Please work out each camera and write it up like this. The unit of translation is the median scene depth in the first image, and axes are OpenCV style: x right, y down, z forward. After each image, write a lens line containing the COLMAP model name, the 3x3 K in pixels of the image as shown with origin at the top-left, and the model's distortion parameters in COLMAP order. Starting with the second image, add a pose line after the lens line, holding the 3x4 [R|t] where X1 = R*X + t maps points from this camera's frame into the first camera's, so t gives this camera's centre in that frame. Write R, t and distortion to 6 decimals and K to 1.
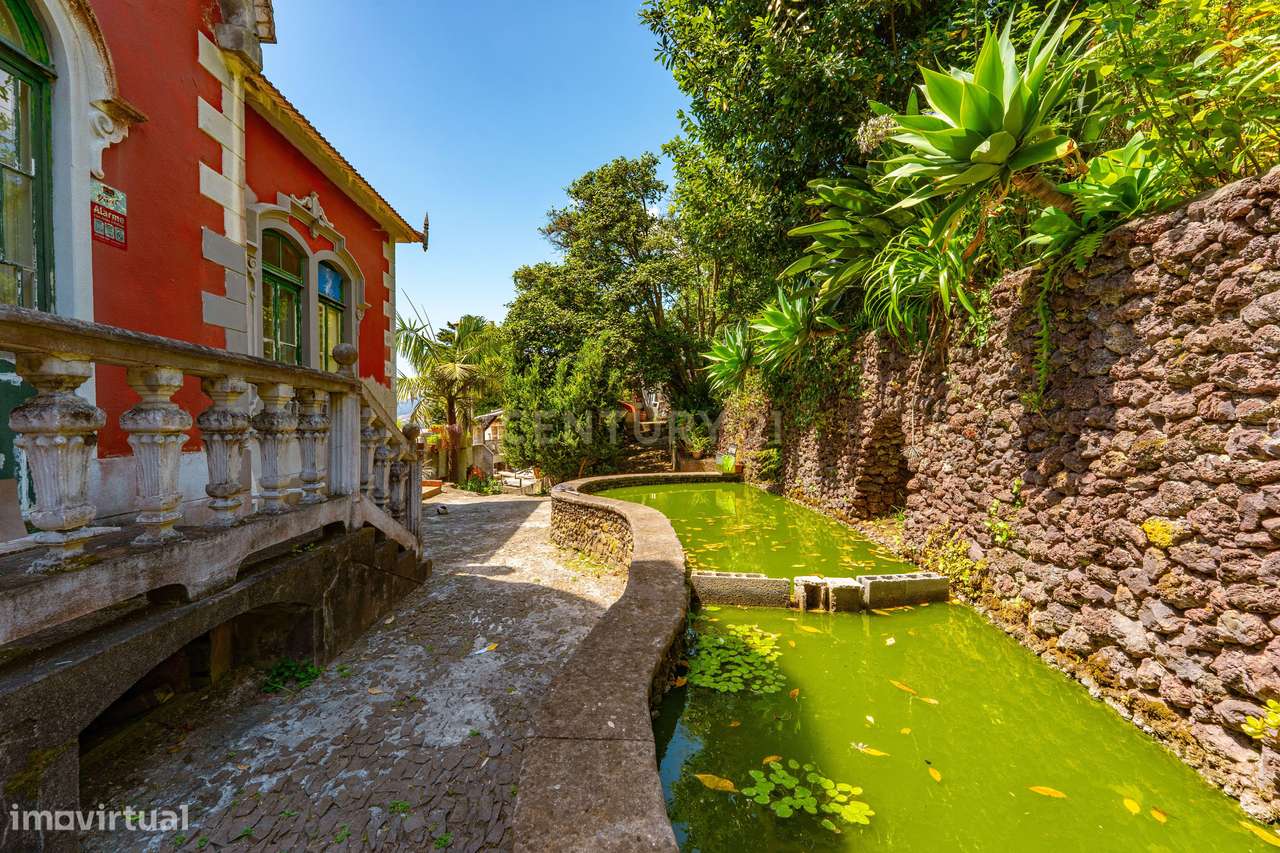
lens RADIAL K [[506.8, 0, 633.7], [0, 506.8, 427.9], [0, 0, 1]] dist [0.004056, 0.000104]
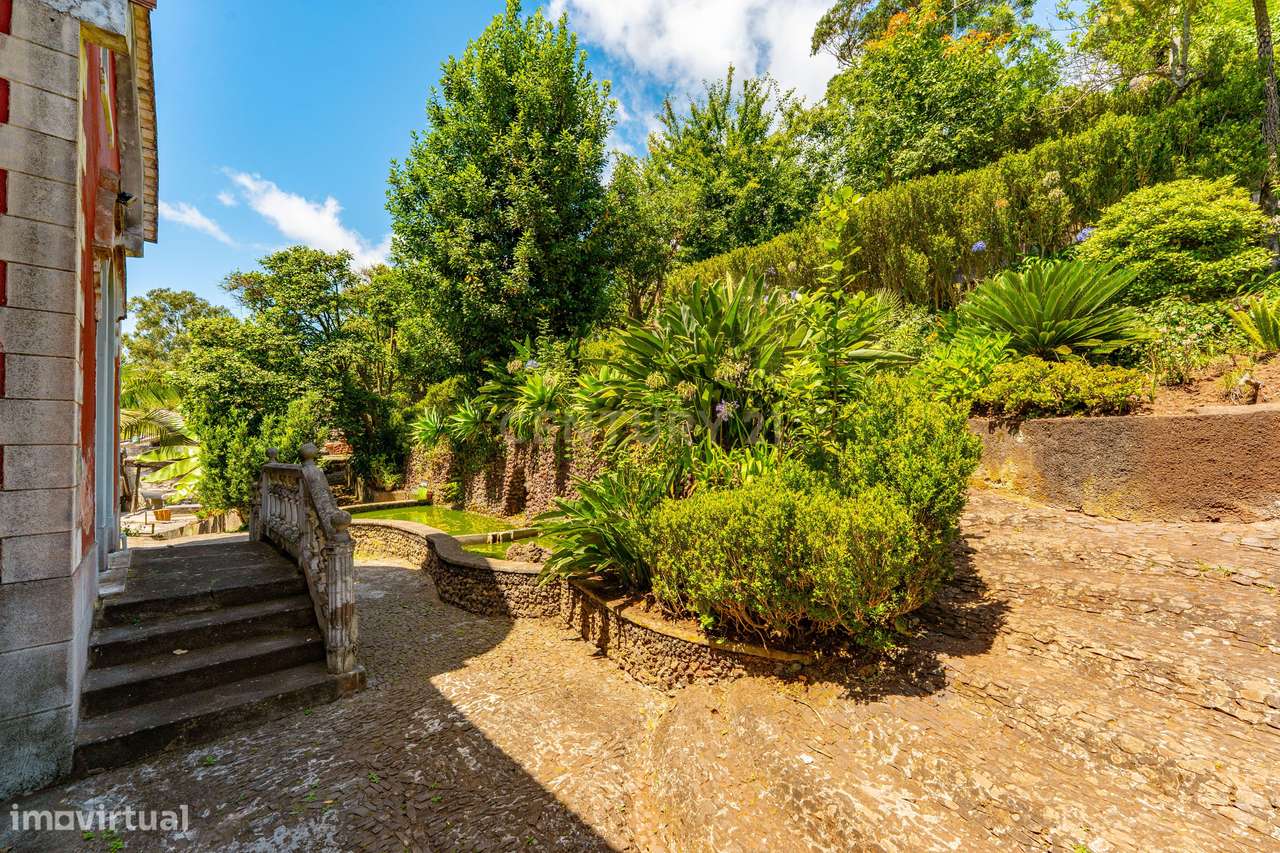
lens RADIAL K [[506.8, 0, 635.7], [0, 506.8, 432.1], [0, 0, 1]] dist [0.004056, 0.000104]
pose [[0.772753, 0.011655, 0.634600, -0.308062], [0.012074, 0.999381, -0.033057, -0.059392], [-0.634592, 0.033206, 0.772133, -0.625096]]
